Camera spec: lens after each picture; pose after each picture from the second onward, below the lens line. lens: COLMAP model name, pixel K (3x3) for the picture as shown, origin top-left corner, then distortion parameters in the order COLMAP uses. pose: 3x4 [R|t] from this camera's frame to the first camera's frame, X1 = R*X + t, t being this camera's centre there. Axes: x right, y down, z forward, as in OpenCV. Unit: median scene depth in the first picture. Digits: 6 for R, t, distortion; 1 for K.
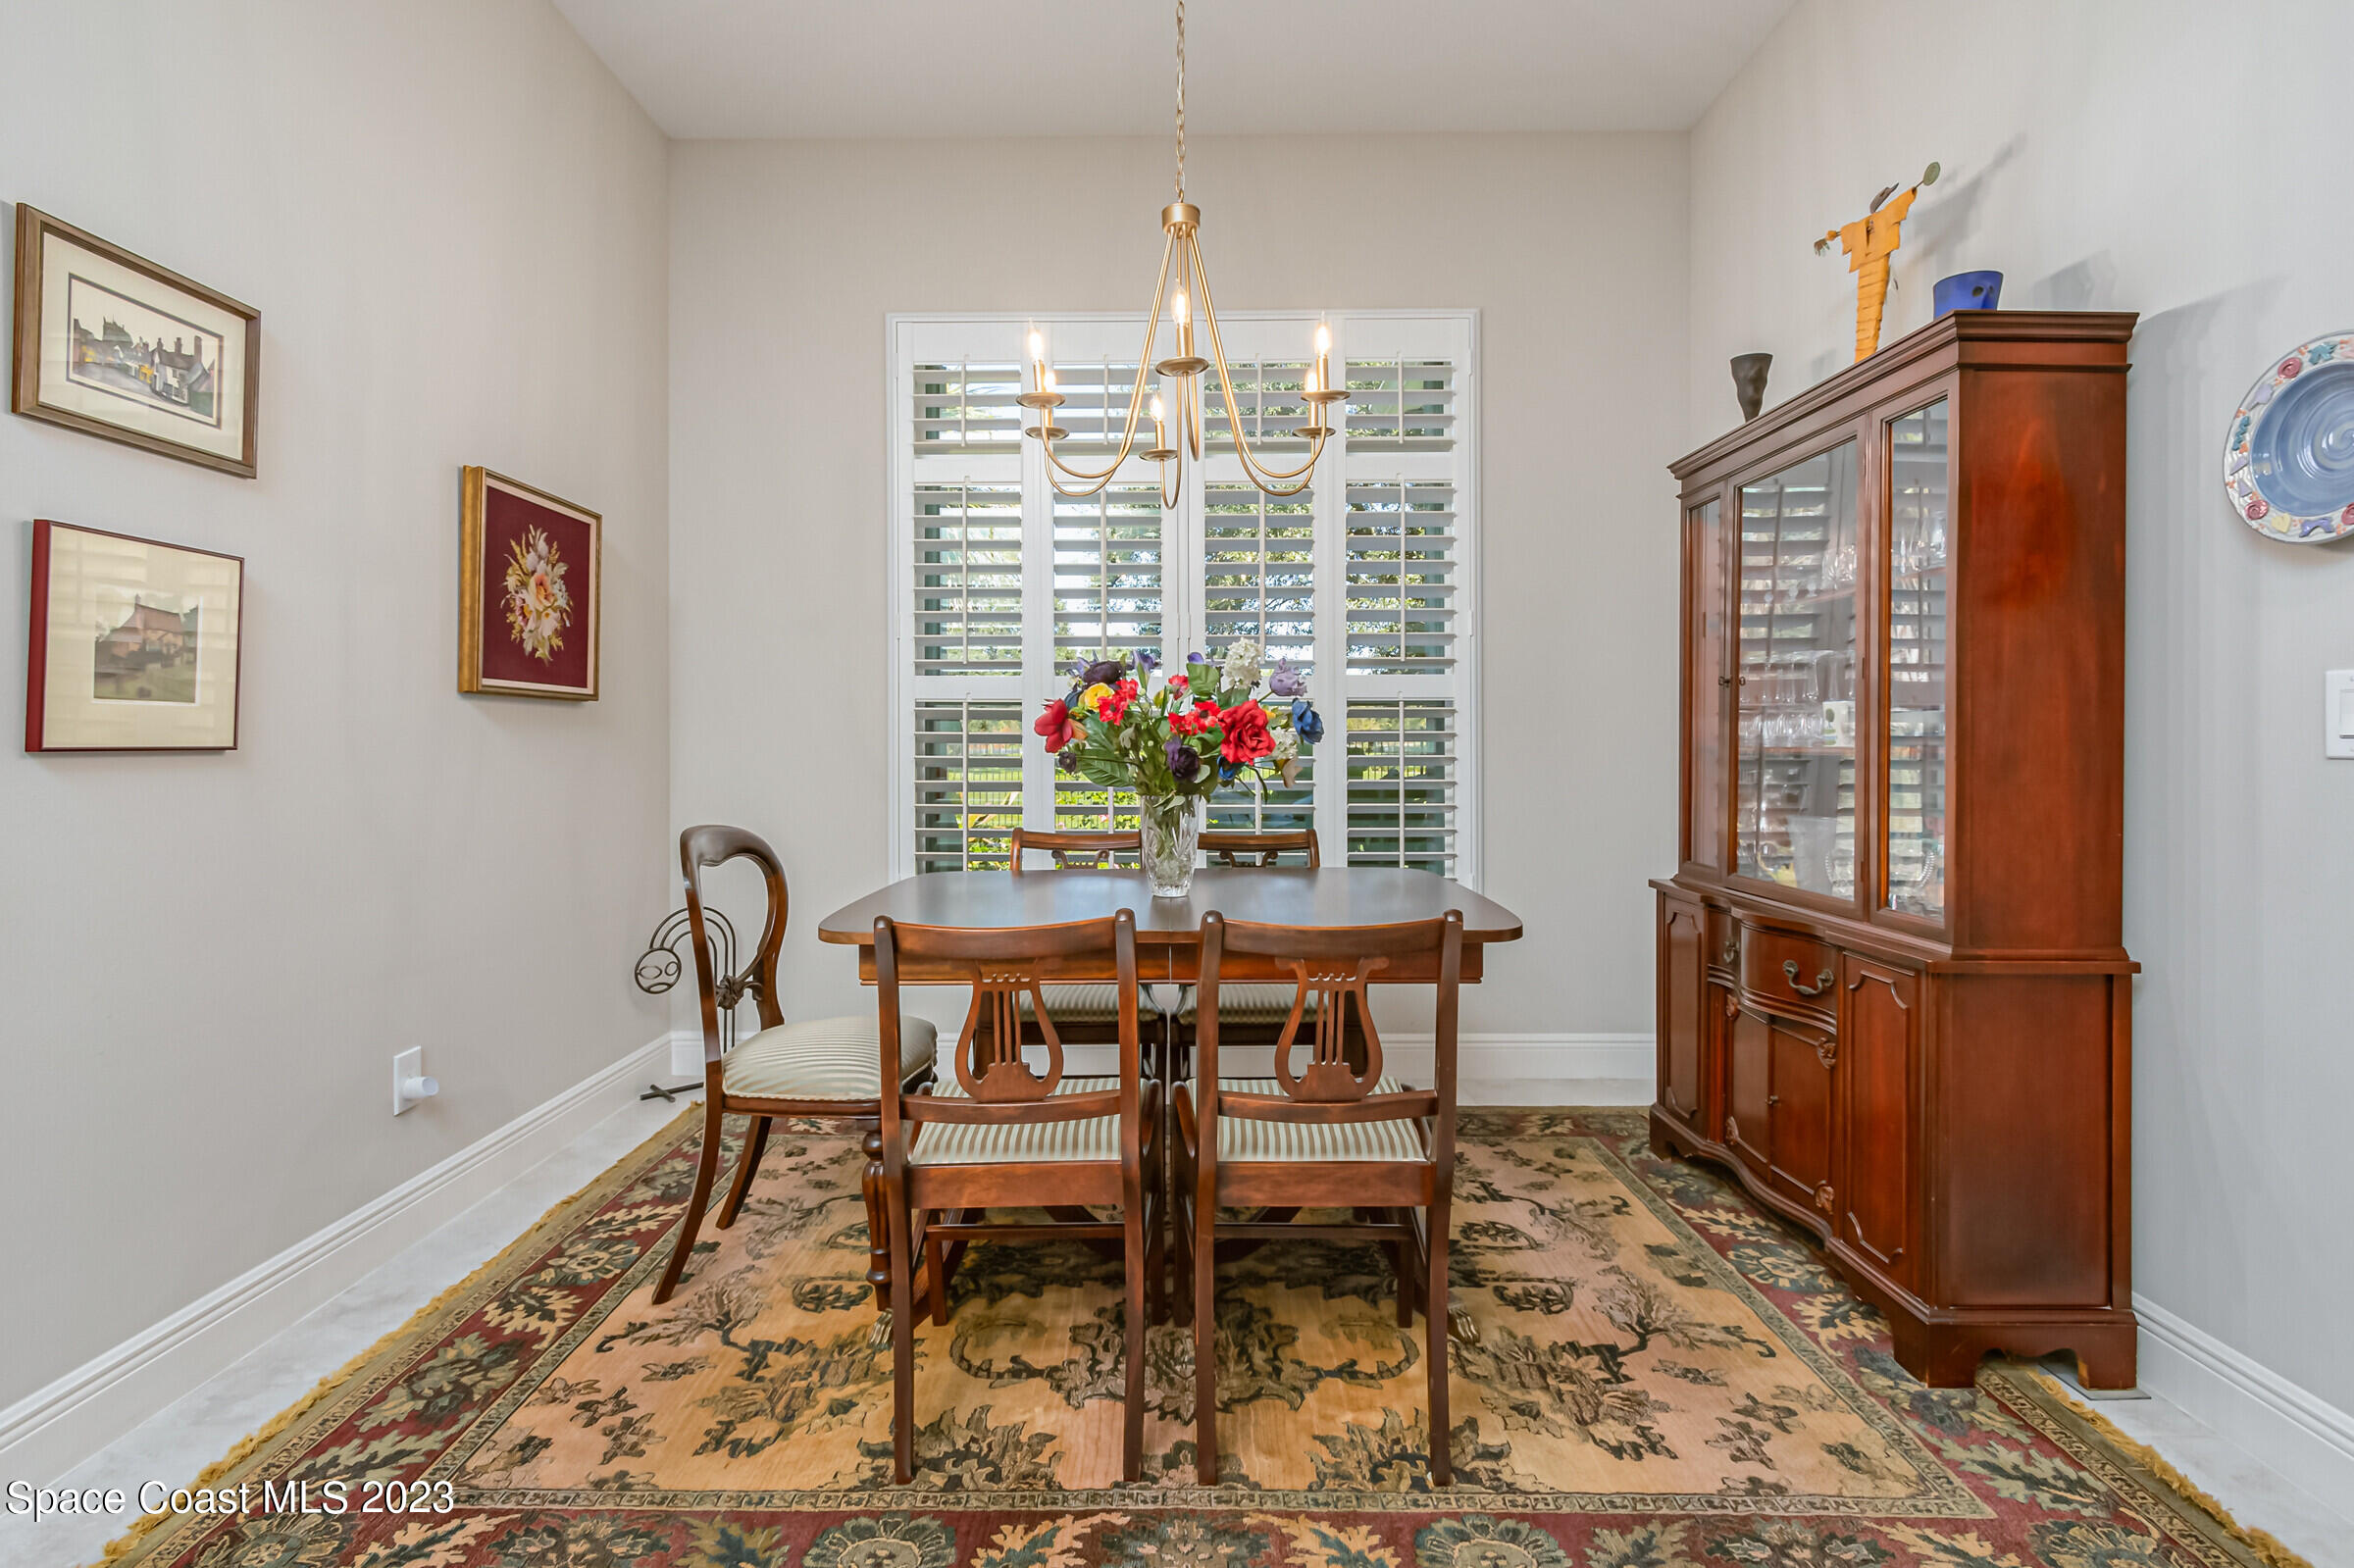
lens RADIAL K [[1093.2, 0, 1168.5], [0, 1093.2, 738.8], [0, 0, 1]] dist [0.001323, -0.000112]
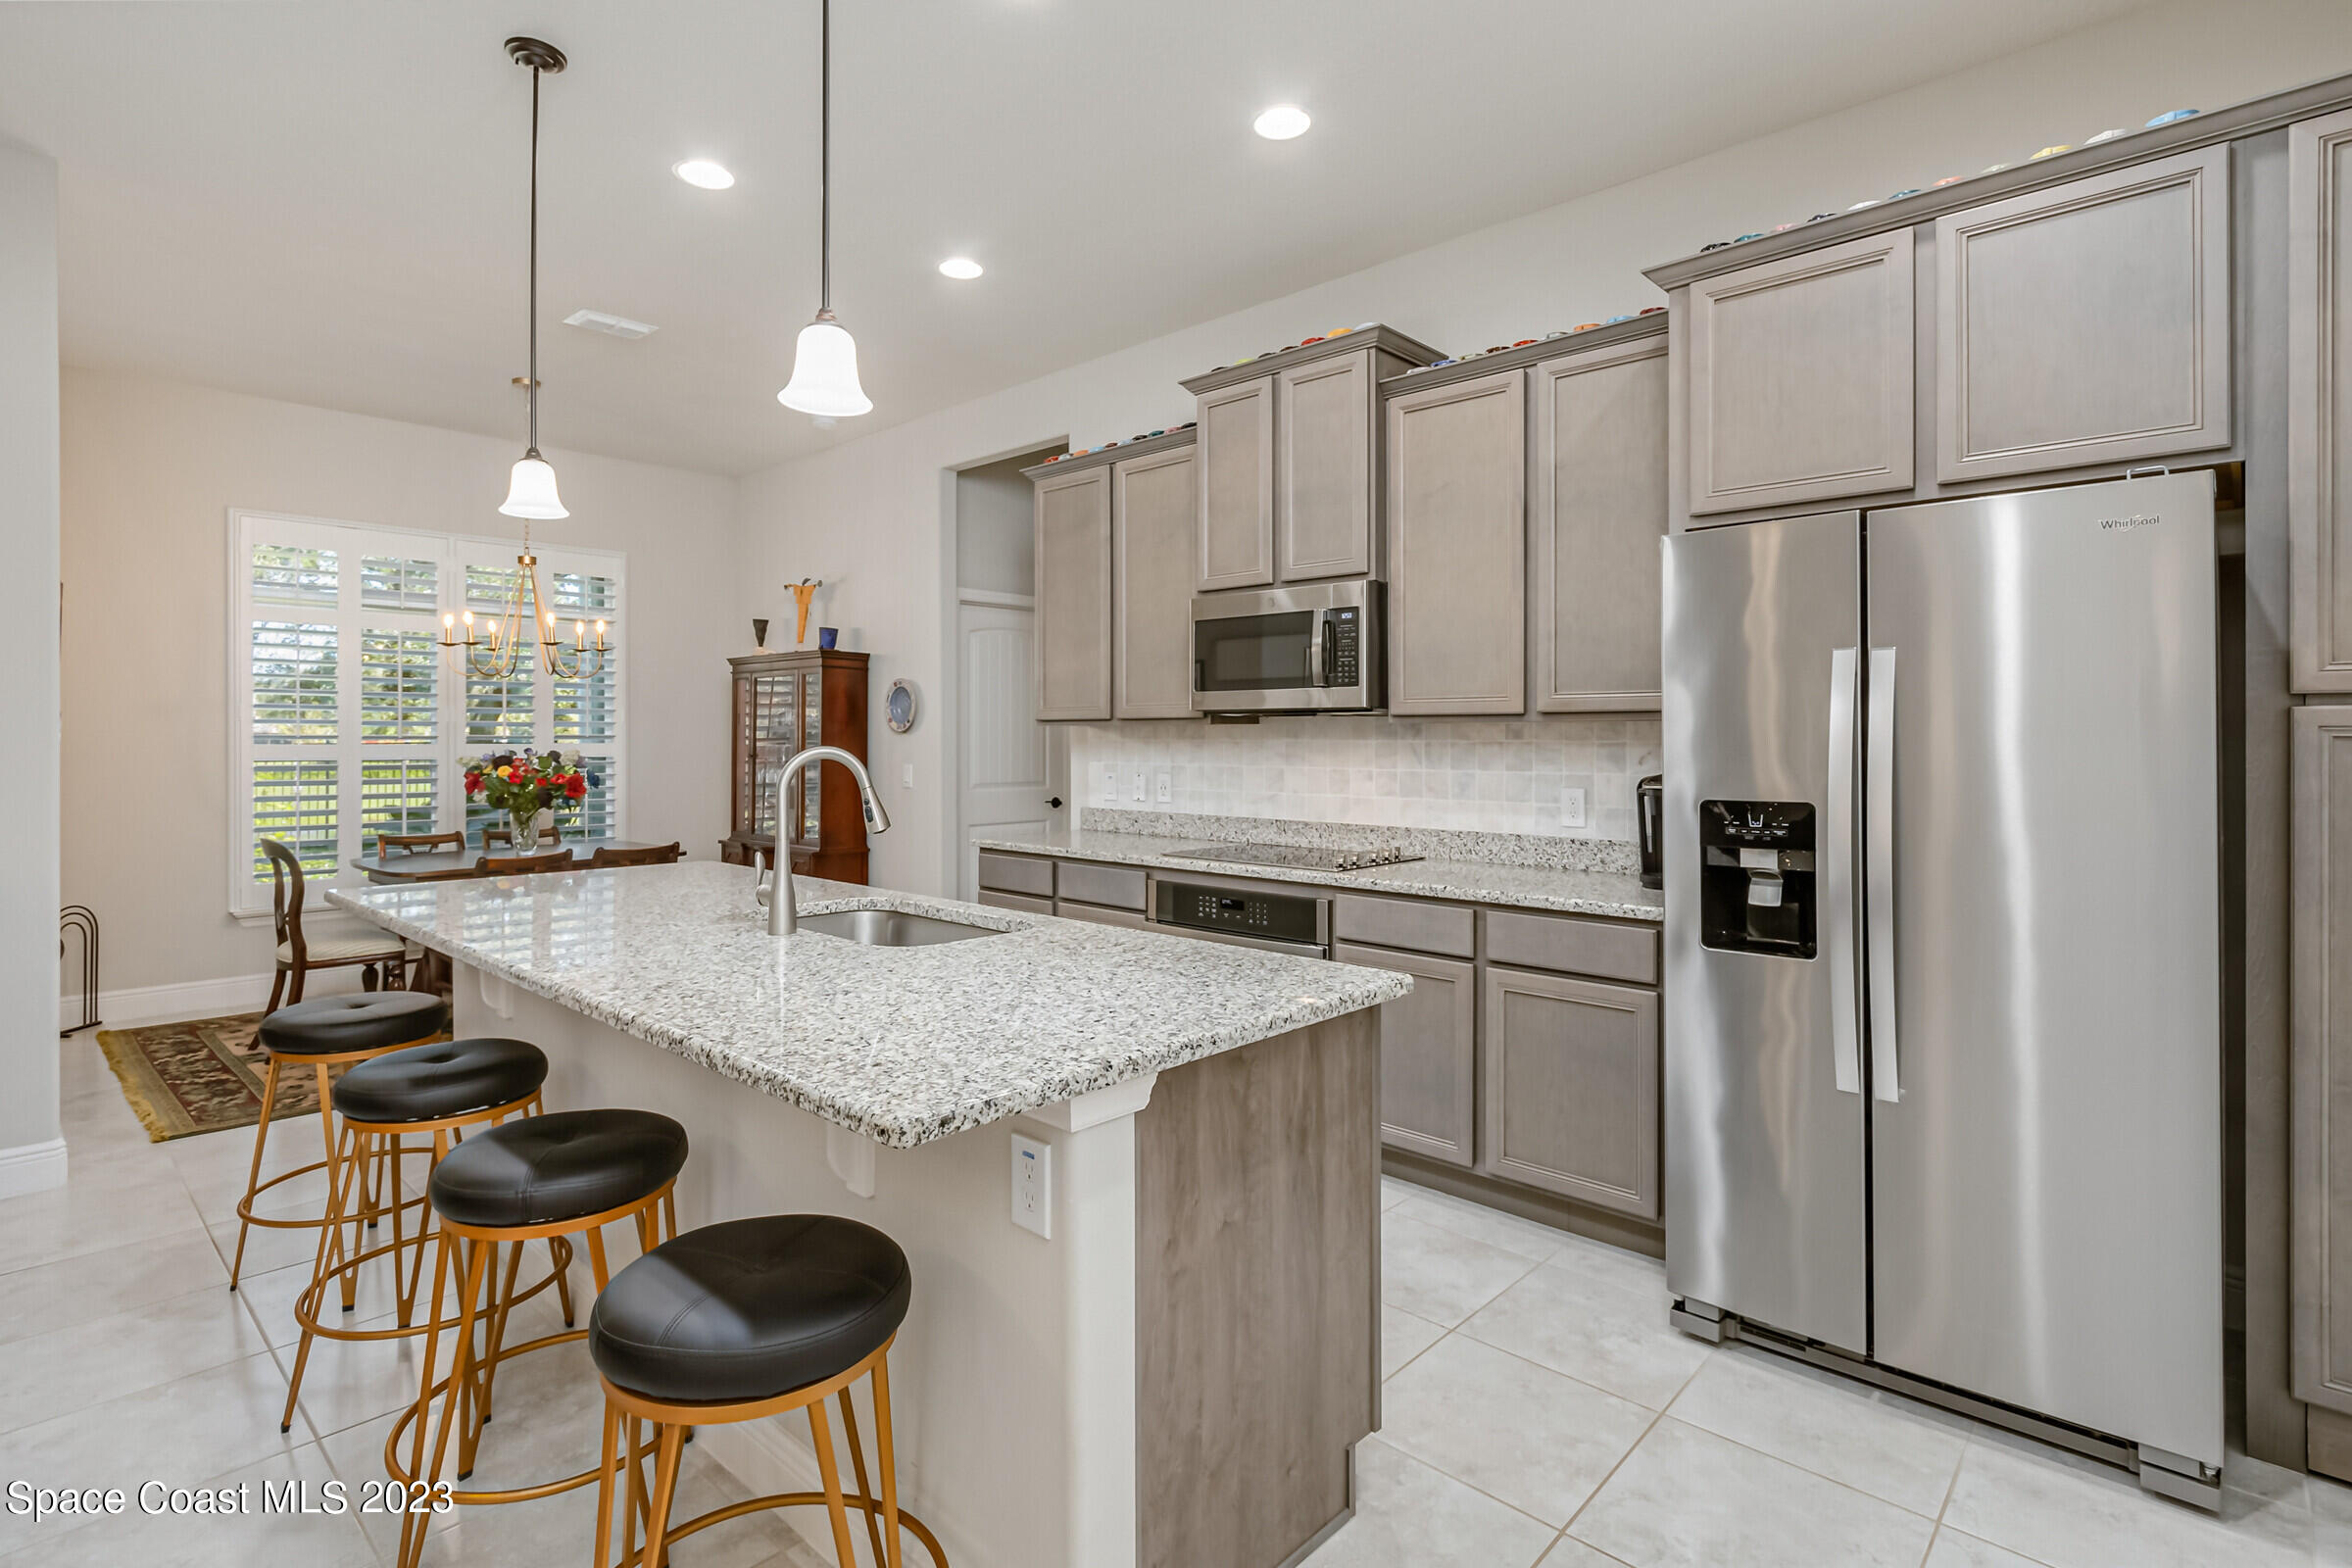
lens RADIAL K [[1128.9, 0, 1181.0], [0, 1128.9, 741.0], [0, 0, 1]] dist [-0.000887, -0.000133]
pose [[0.664783, 0.000312, 0.747037, -0.927729], [-0.002907, 0.999993, 0.002170, -0.117025], [-0.747031, -0.003614, 0.664779, -1.758554]]
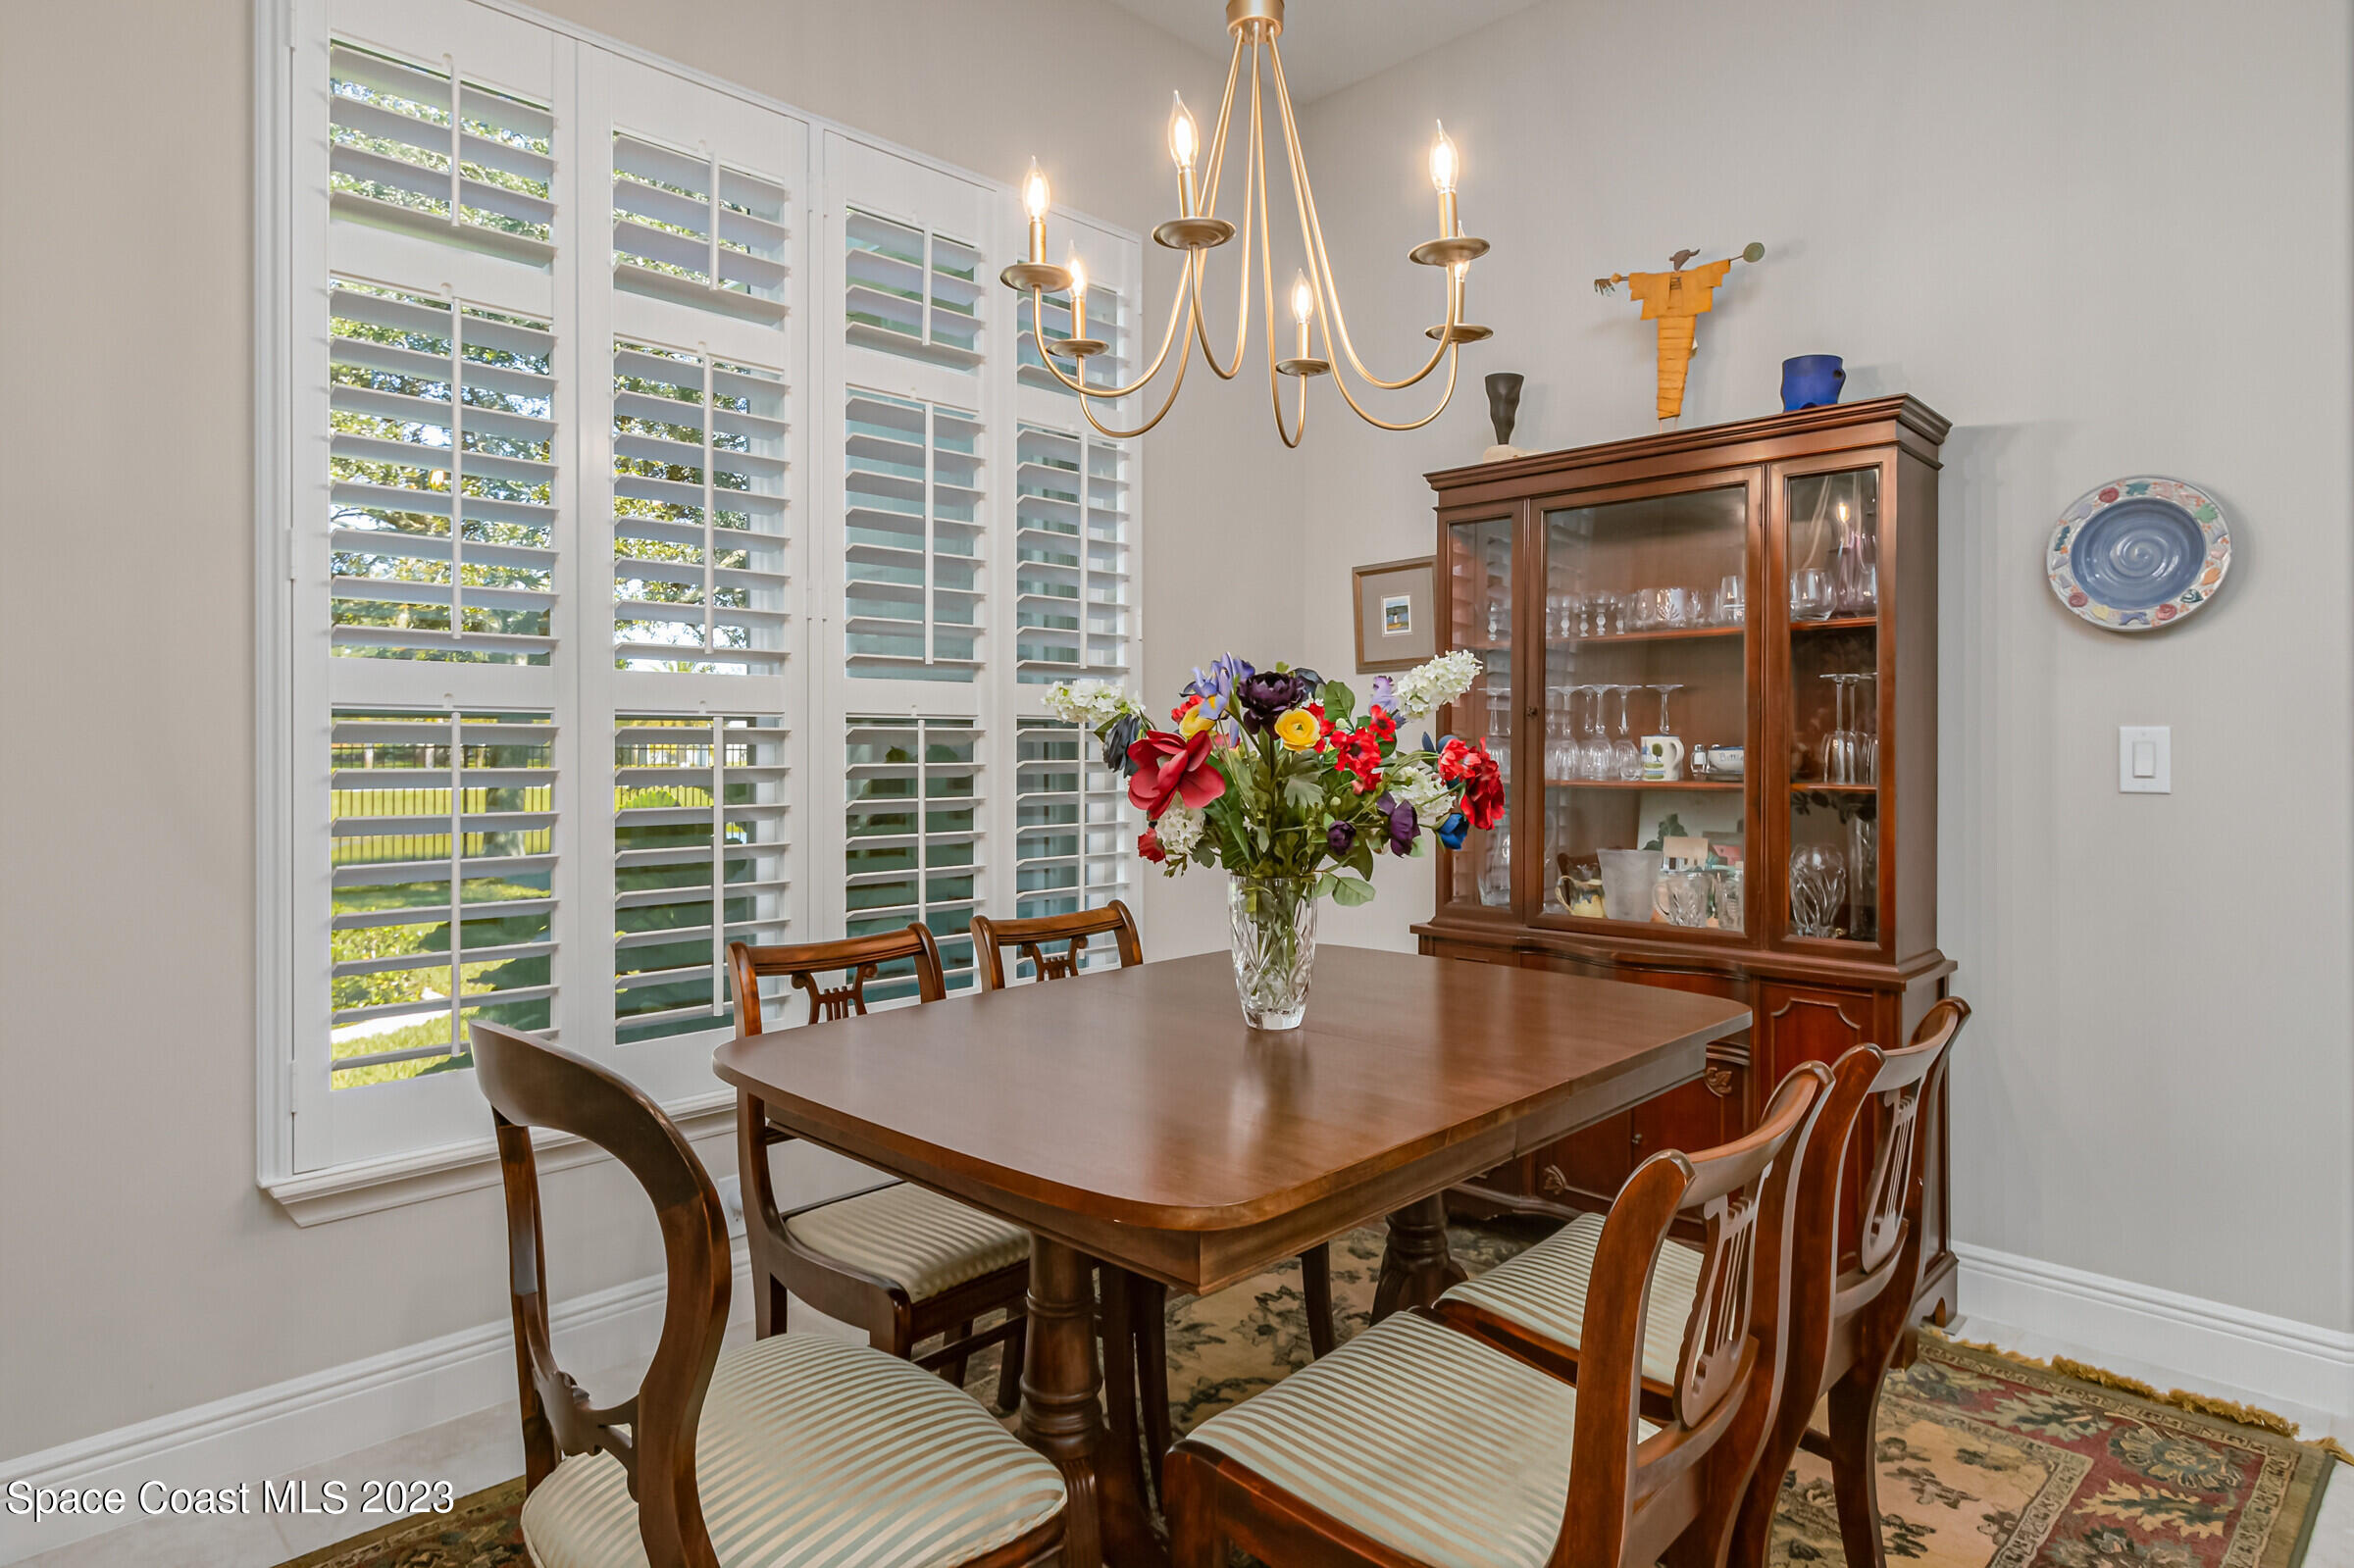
lens RADIAL K [[1328.0, 0, 1164.3], [0, 1328.0, 747.0], [0, 0, 1]] dist [0.000443, -0.000222]
pose [[0.697194, -0.001756, 0.716880, -0.673888], [0.002986, 0.999995, -0.000454, -0.029751], [-0.716876, 0.002457, 0.697197, 0.526790]]
